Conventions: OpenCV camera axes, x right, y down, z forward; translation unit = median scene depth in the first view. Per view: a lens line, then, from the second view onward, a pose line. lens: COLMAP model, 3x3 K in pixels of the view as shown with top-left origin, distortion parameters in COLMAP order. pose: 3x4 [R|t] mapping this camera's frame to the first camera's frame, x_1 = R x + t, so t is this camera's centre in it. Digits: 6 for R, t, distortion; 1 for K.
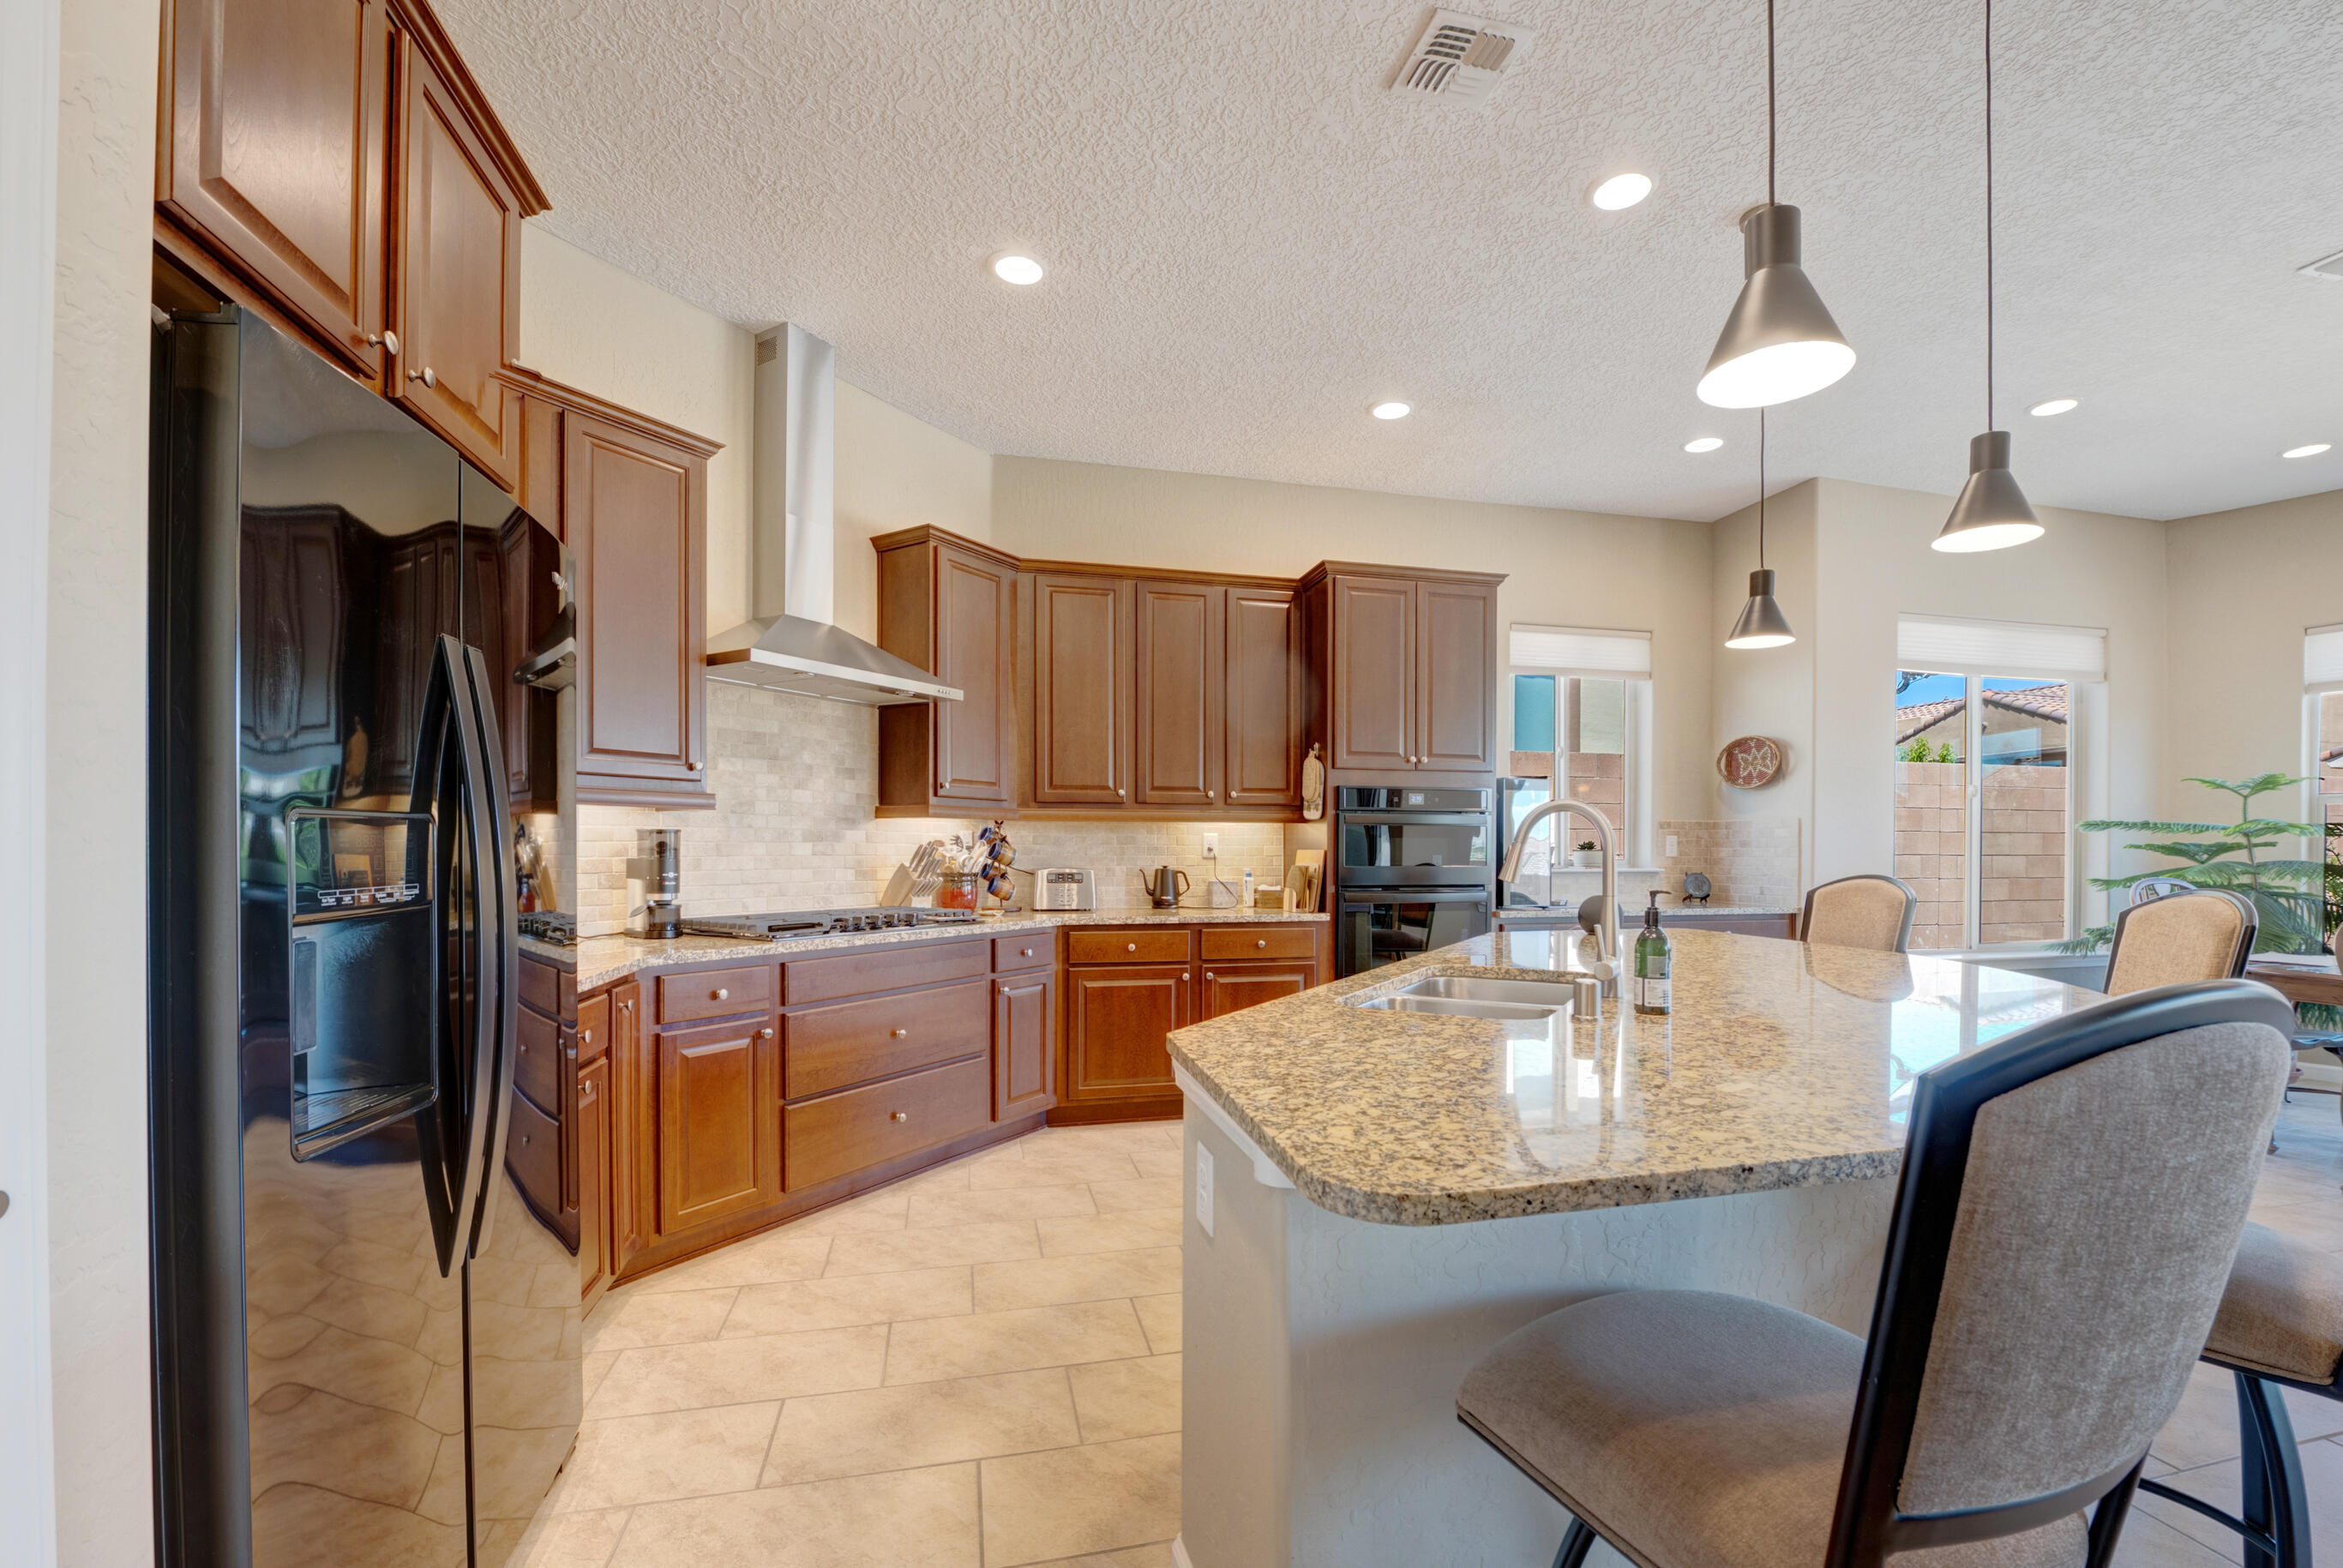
lens RADIAL K [[995.3, 0, 1201.1], [0, 995.3, 861.0], [0, 0, 1]] dist [-0.000683, -0.000073]
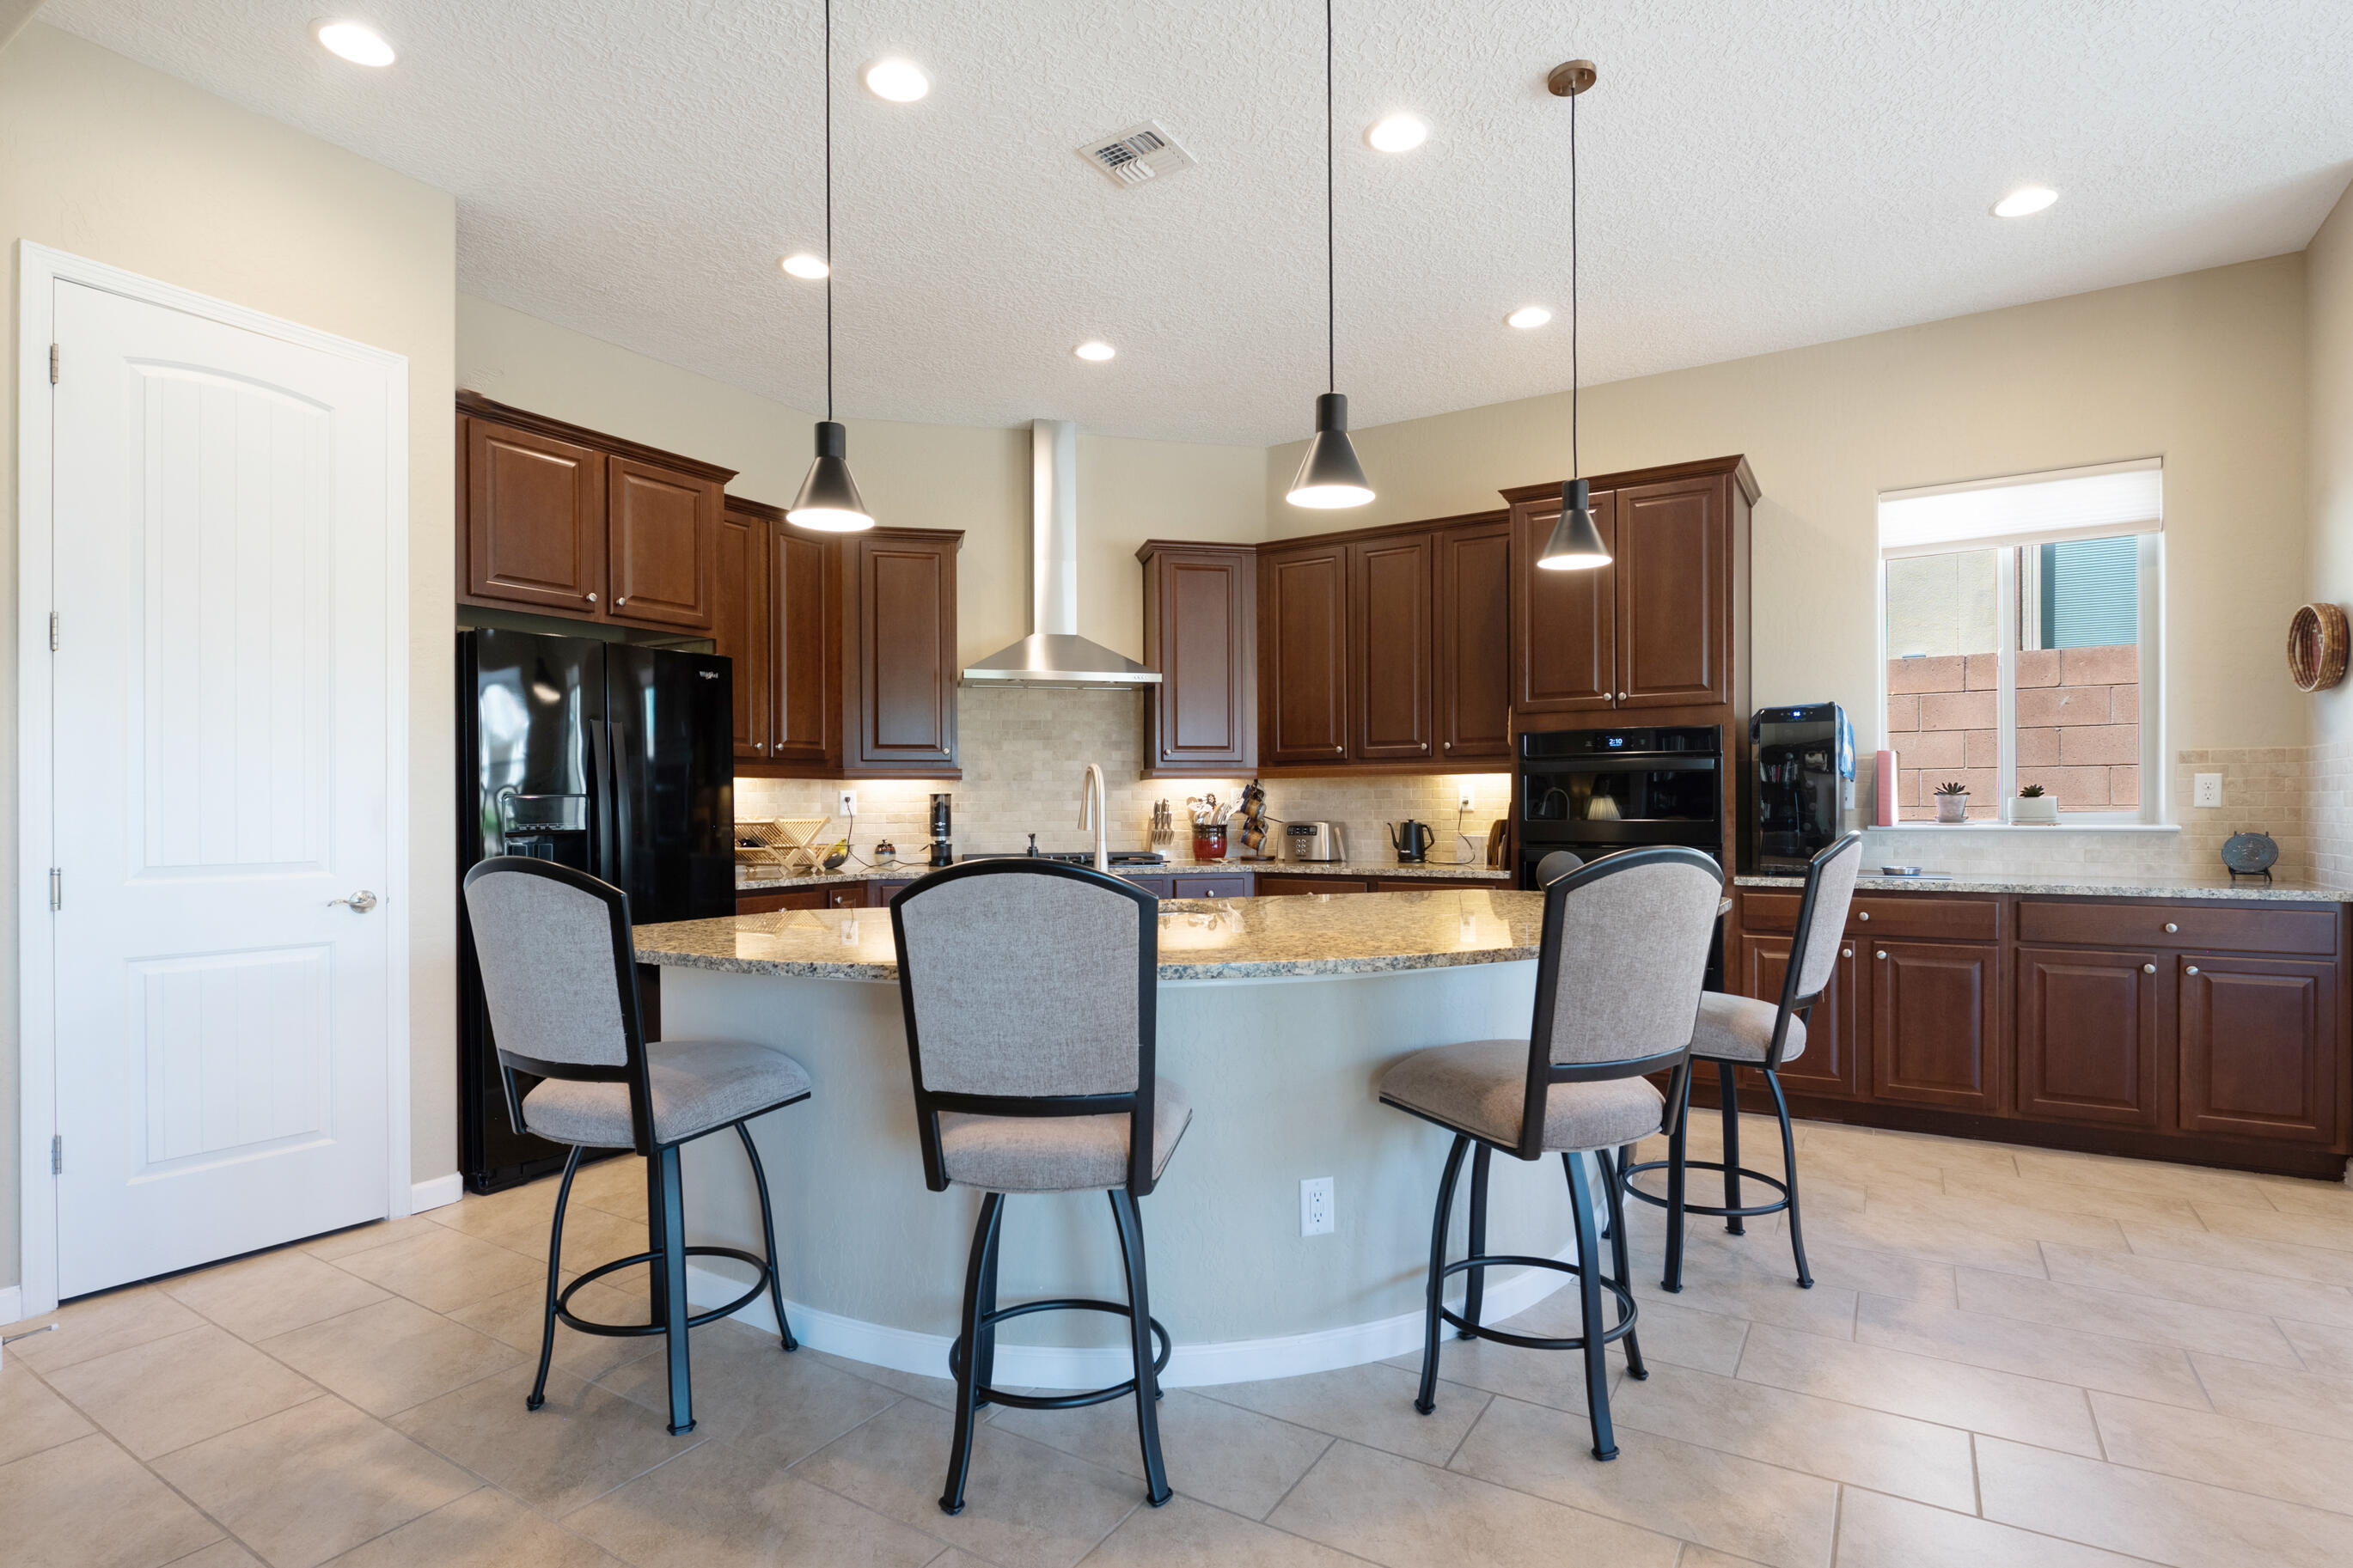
lens RADIAL K [[1176.1, 0, 1183.2], [0, 1176.1, 808.5], [0, 0, 1]] dist [-0.000784, -0.000008]
pose [[0.696537, -0.006077, -0.717495, 0.741170], [0.000687, 0.999969, -0.007803, 0.003387], [0.717520, 0.004942, 0.696520, 0.022067]]
